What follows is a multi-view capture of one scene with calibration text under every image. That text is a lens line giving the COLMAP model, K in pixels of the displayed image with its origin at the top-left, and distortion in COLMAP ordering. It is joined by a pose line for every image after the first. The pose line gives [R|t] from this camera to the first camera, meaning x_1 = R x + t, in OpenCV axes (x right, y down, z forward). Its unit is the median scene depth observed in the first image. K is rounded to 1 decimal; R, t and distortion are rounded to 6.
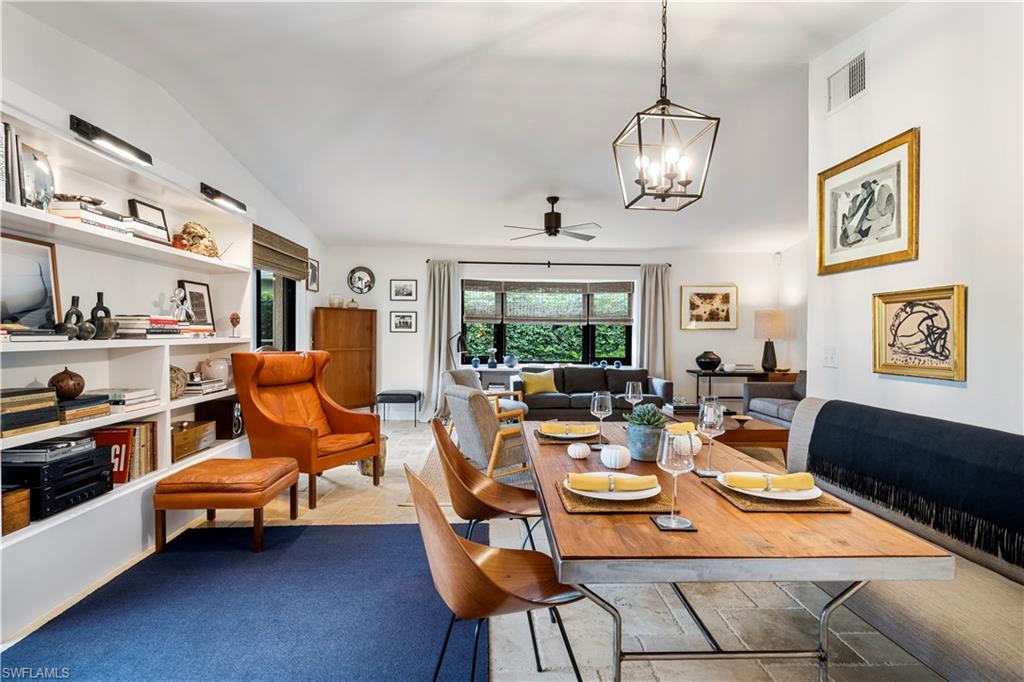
lens RADIAL K [[535.5, 0, 512.0], [0, 535.5, 341.0], [0, 0, 1]] dist [0.001168, -0.000012]
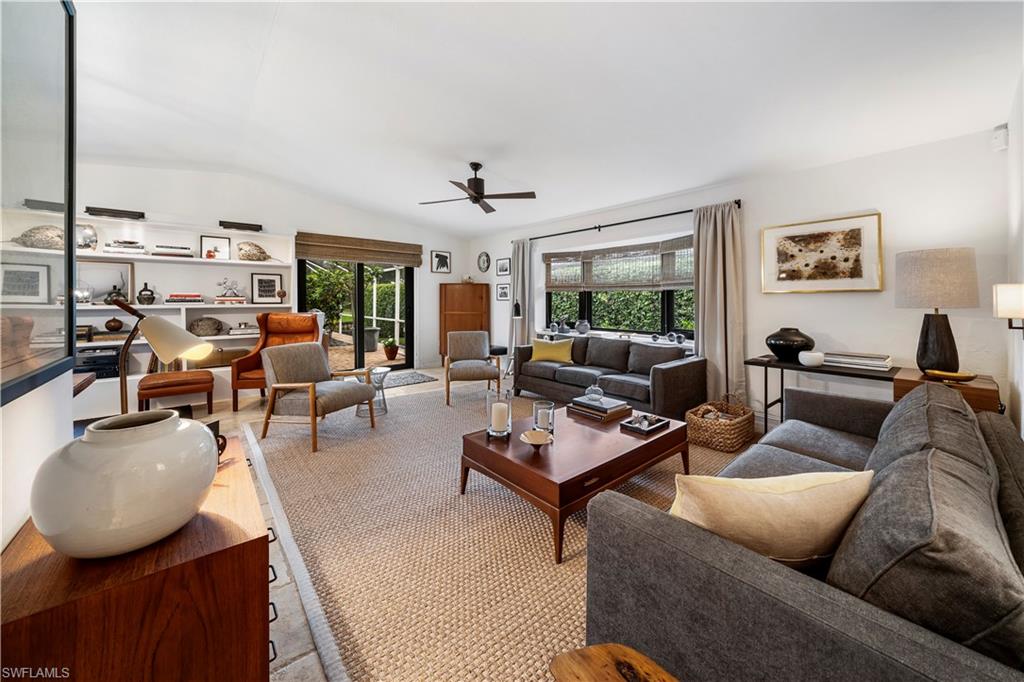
lens RADIAL K [[365.6, 0, 512.3], [0, 365.6, 304.2], [0, 0, 1]] dist [-0.015722, 0.000024]
pose [[0.621735, 0.001236, -0.783226, 0.476314], [-0.007285, 0.999965, -0.004205, -0.003899], [0.783193, 0.008320, 0.621723, 0.472065]]
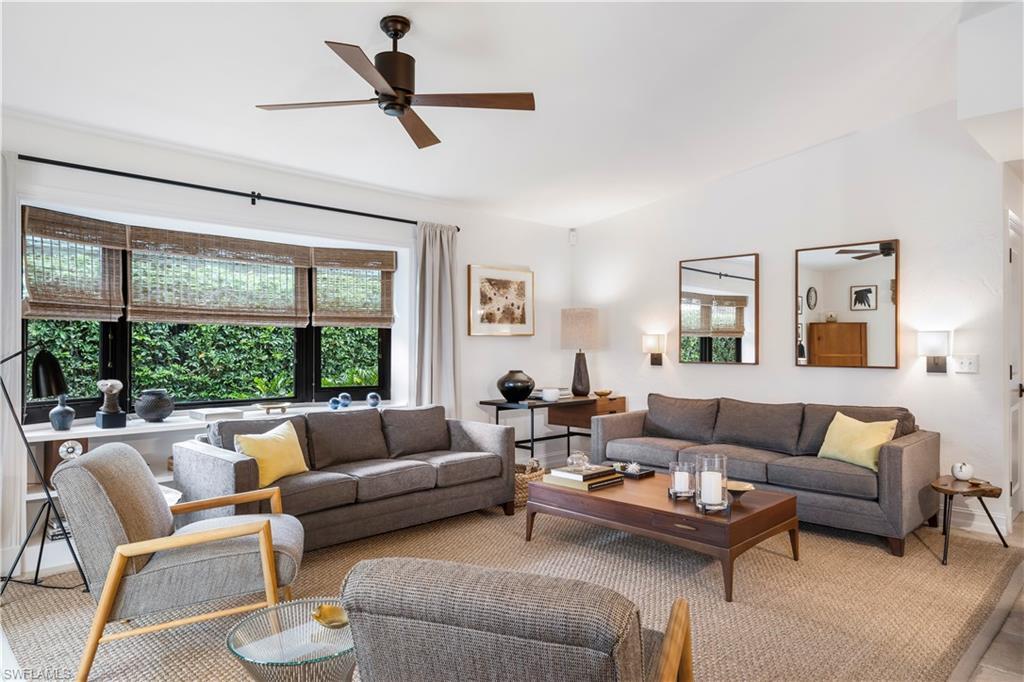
lens RADIAL K [[641.7, 0, 512.0], [0, 641.7, 341.0], [0, 0, 1]] dist [0.004521, 0.000592]
pose [[0.739565, -0.003786, 0.673075, -0.144363], [0.013633, 0.999863, -0.009355, -0.007927], [-0.672947, 0.016095, 0.739515, 0.421958]]
